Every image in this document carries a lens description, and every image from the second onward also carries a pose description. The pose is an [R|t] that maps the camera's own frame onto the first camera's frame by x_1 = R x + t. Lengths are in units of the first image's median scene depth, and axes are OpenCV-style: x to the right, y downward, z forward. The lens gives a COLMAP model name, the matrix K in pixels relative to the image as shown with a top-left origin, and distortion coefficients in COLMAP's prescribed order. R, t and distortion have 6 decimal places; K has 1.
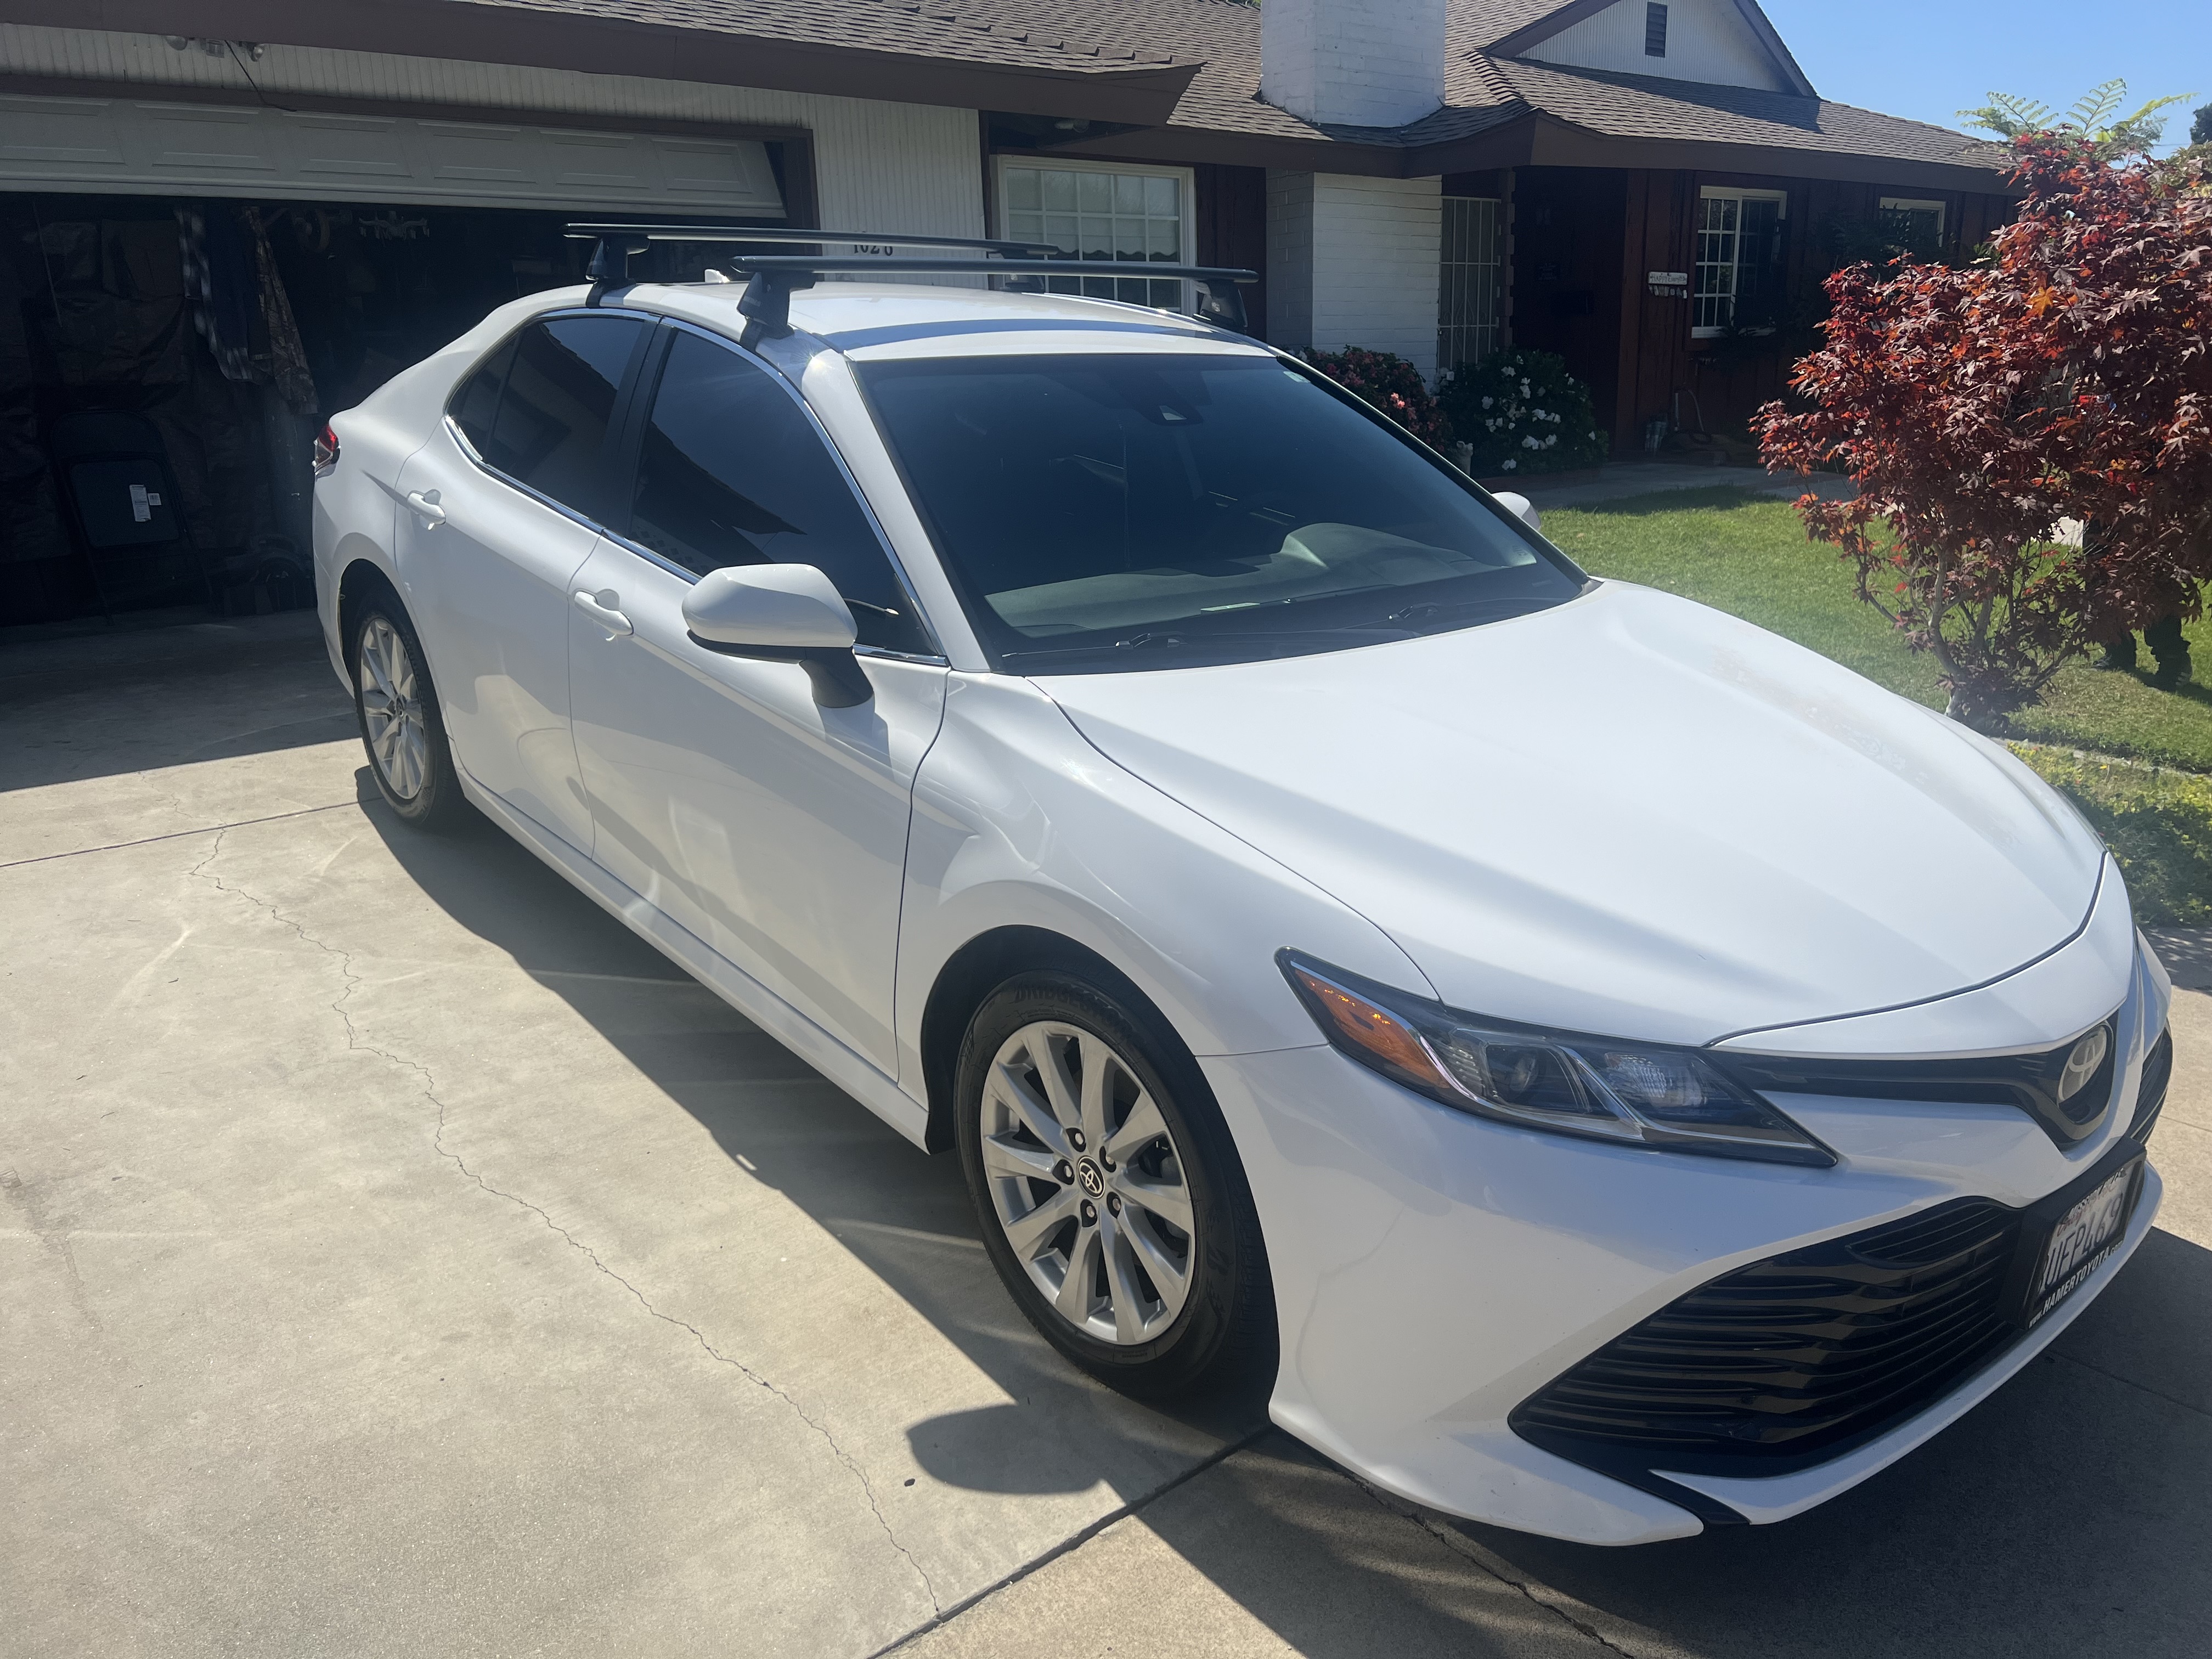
lens RADIAL K [[1724.4, 0, 1114.8], [0, 1724.4, 837.2], [0, 0, 1]] dist [0.051140, -0.053748]
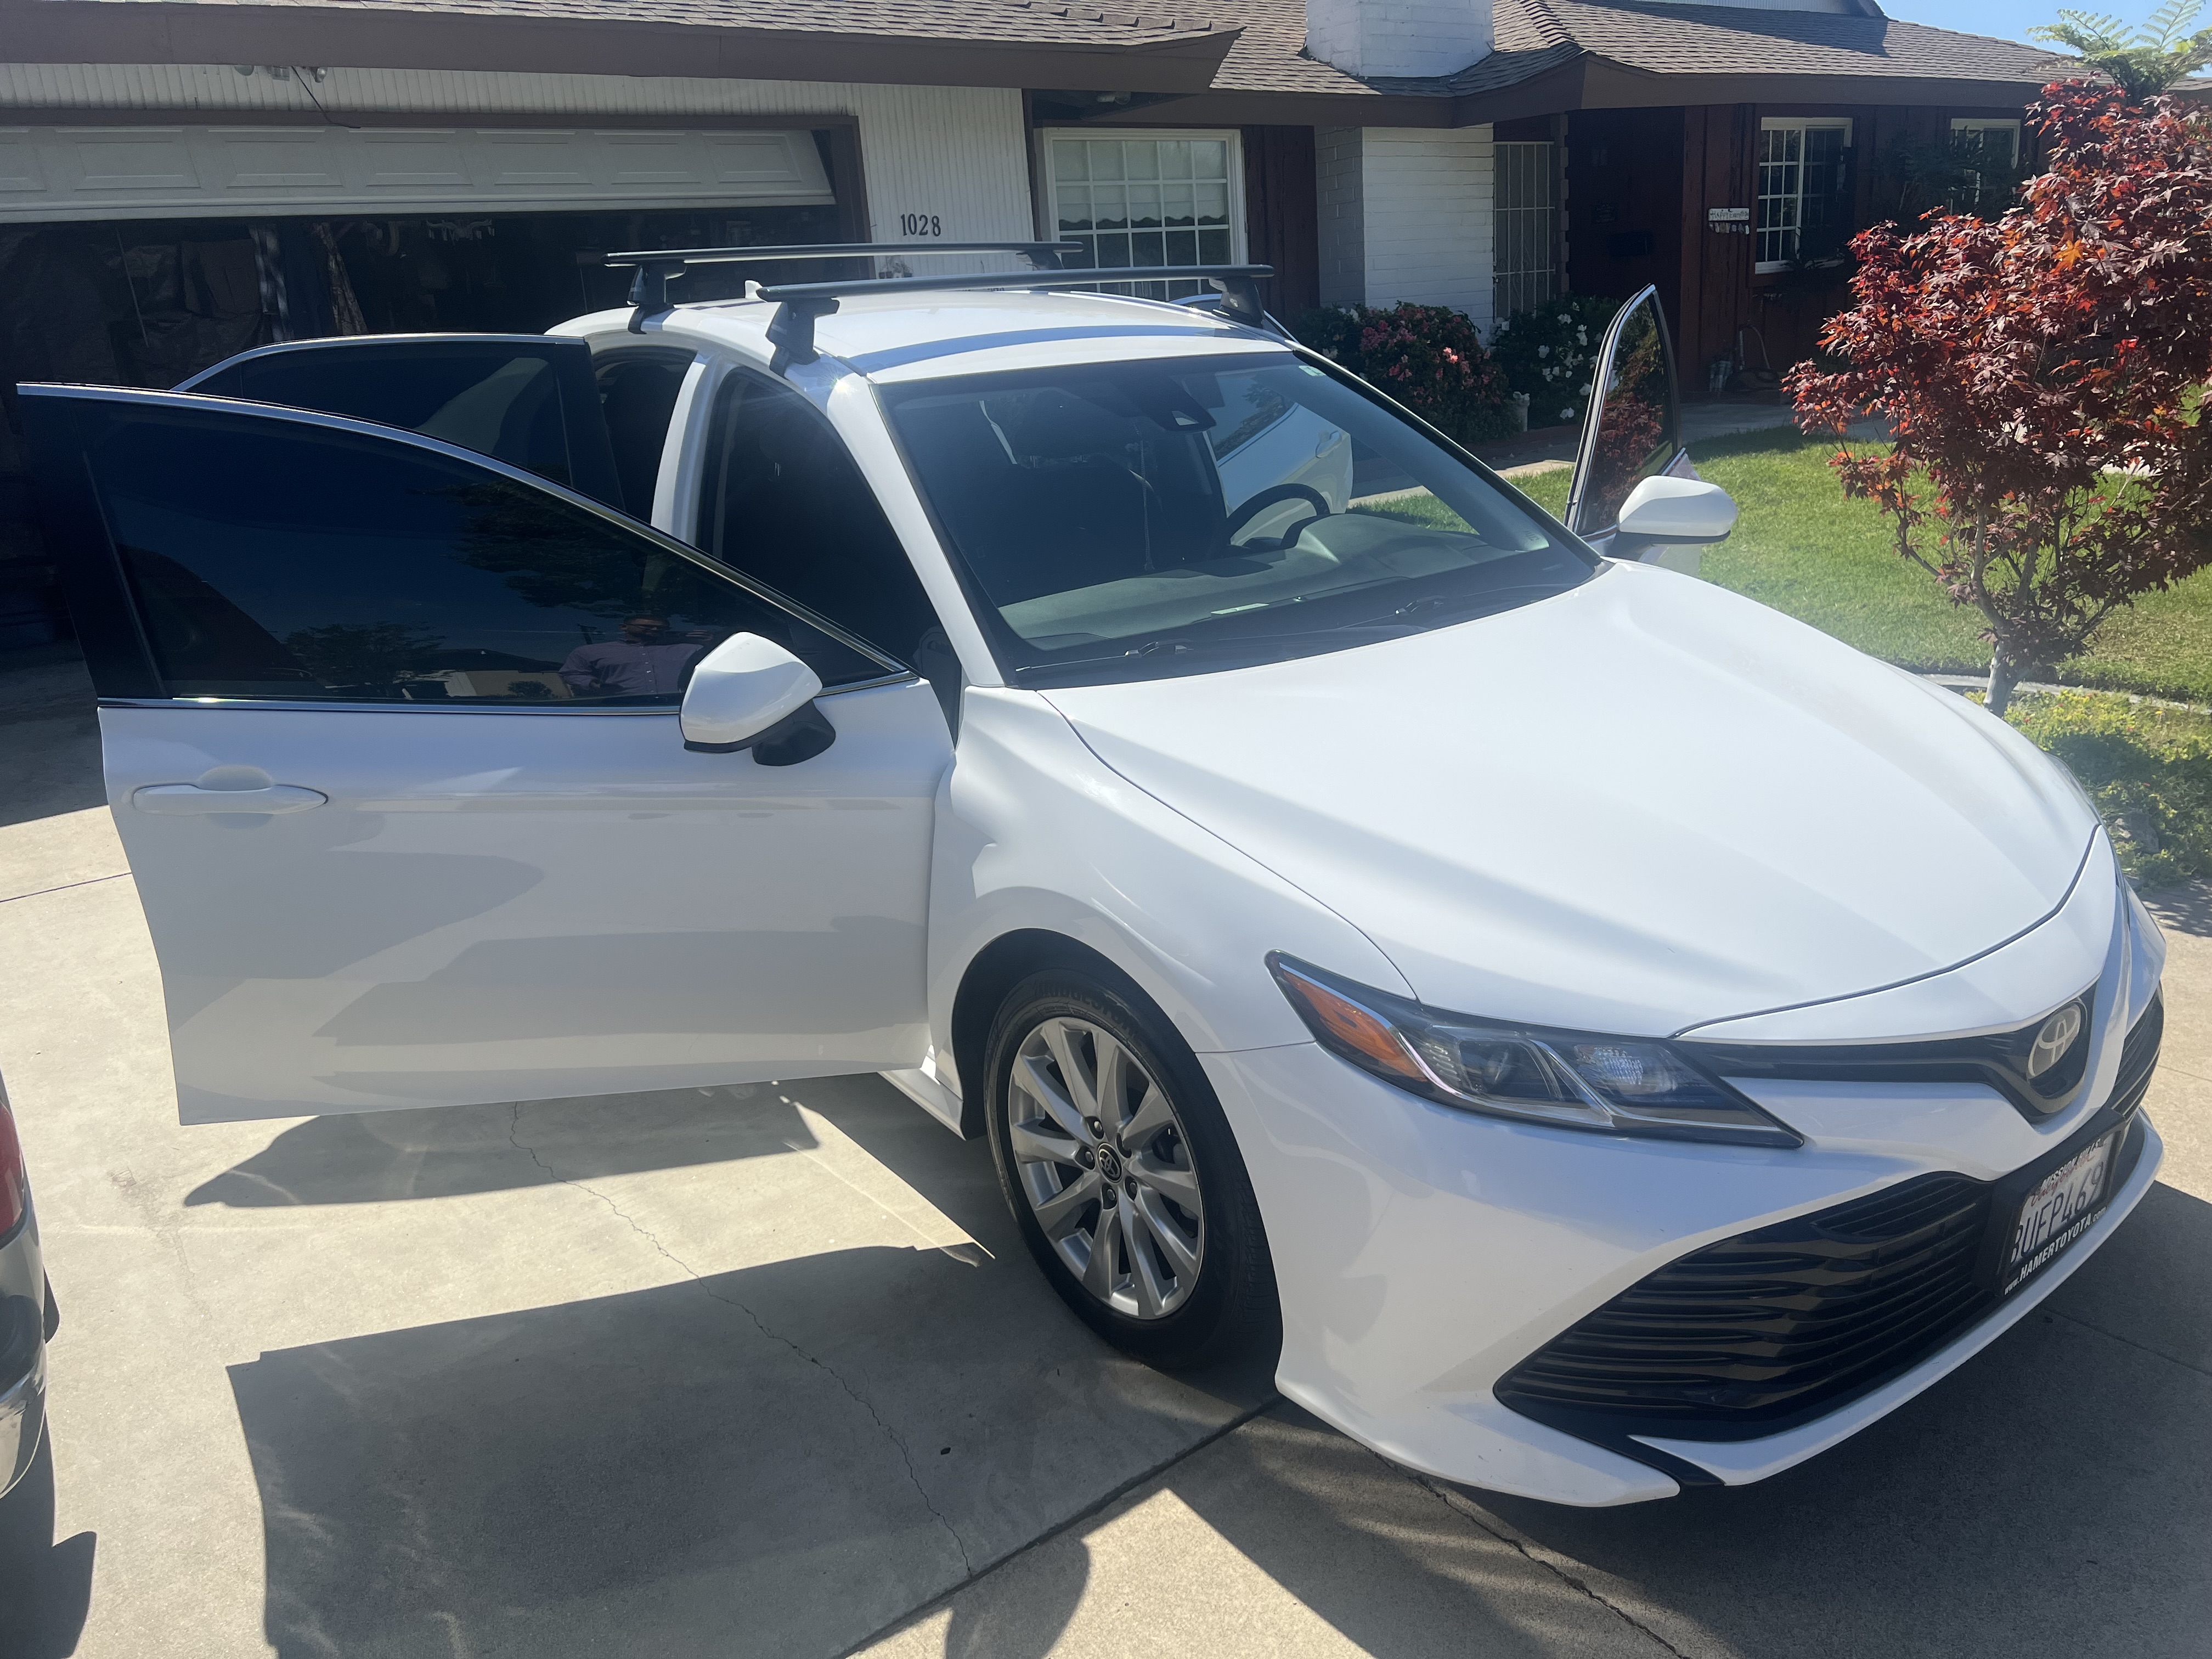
lens RADIAL K [[1724.4, 0, 1112.0], [0, 1724.4, 826.4], [0, 0, 1]] dist [0.051140, -0.053748]
pose [[0.998316, -0.027907, -0.050863, 0.044829], [0.029062, 0.999333, 0.022114, -0.031592], [0.050212, -0.023555, 0.998461, -0.052237]]
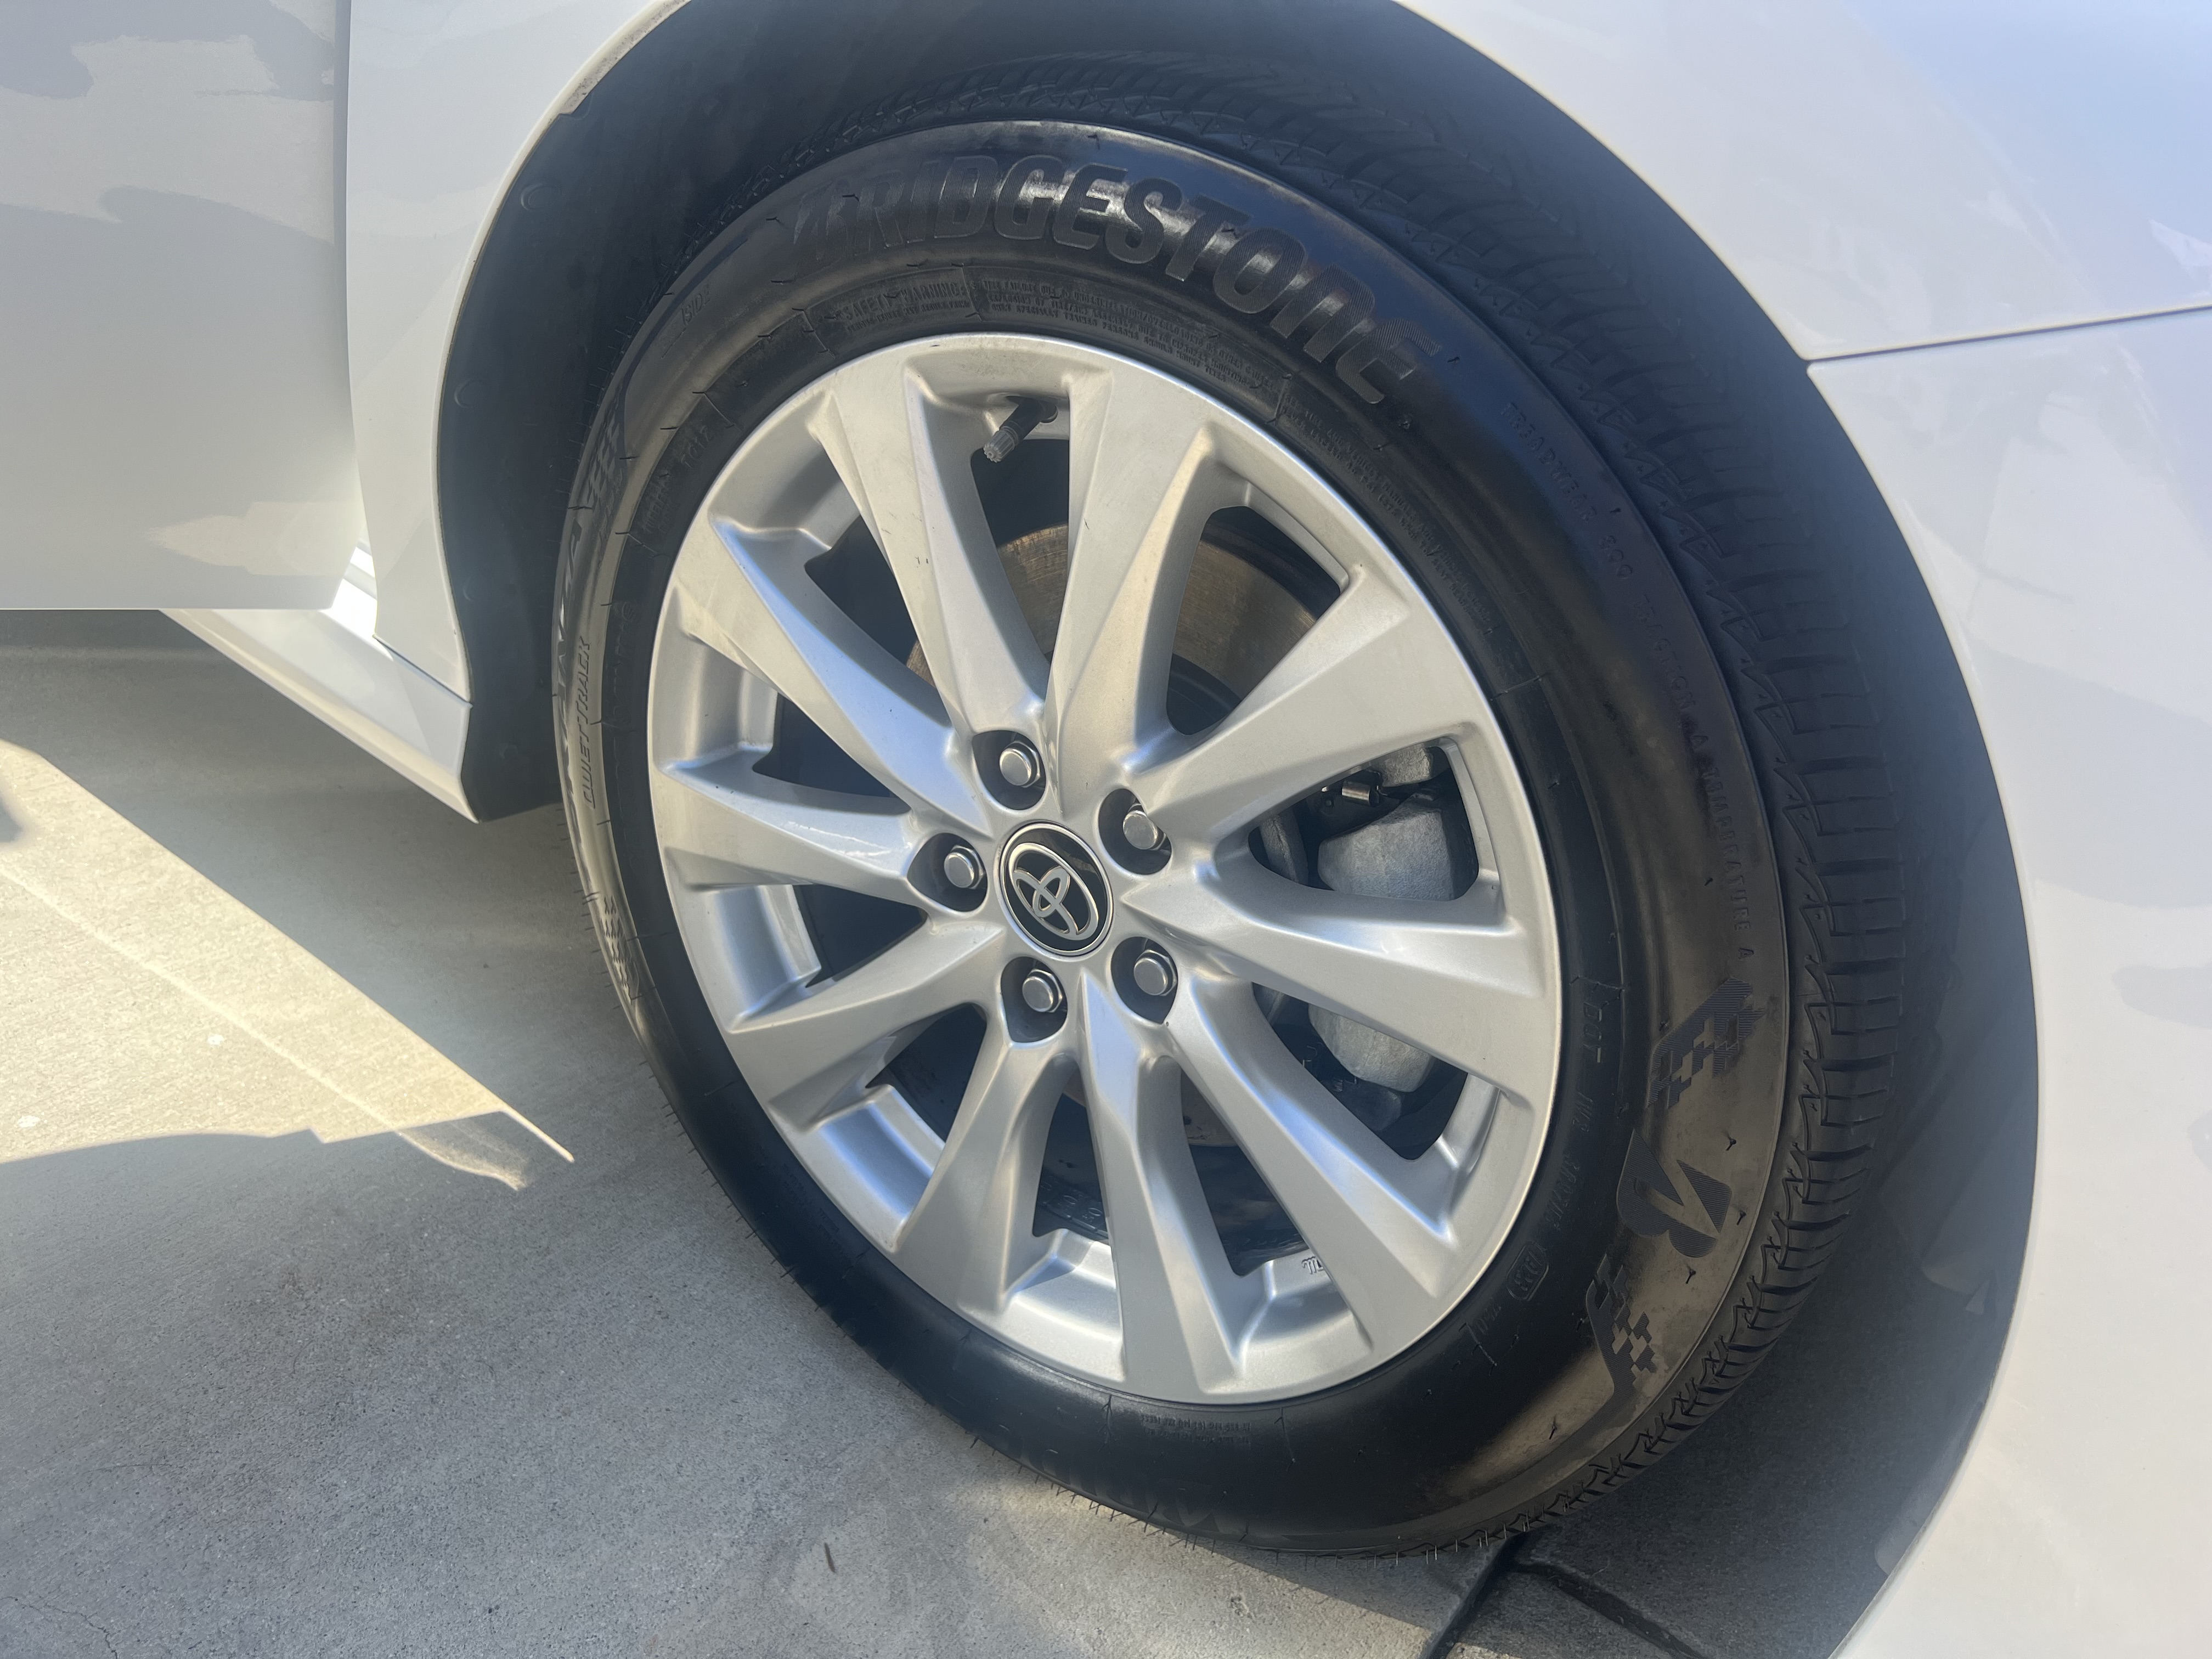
lens RADIAL K [[1724.4, 0, 1146.3], [0, 1724.4, 836.6], [0, 0, 1]] dist [0.051140, -0.053748]
pose [[0.962865, -0.005816, 0.269921, -0.077743], [-0.045241, 0.982156, 0.182546, 0.125726], [-0.266166, -0.187978, 0.945420, 0.678207]]
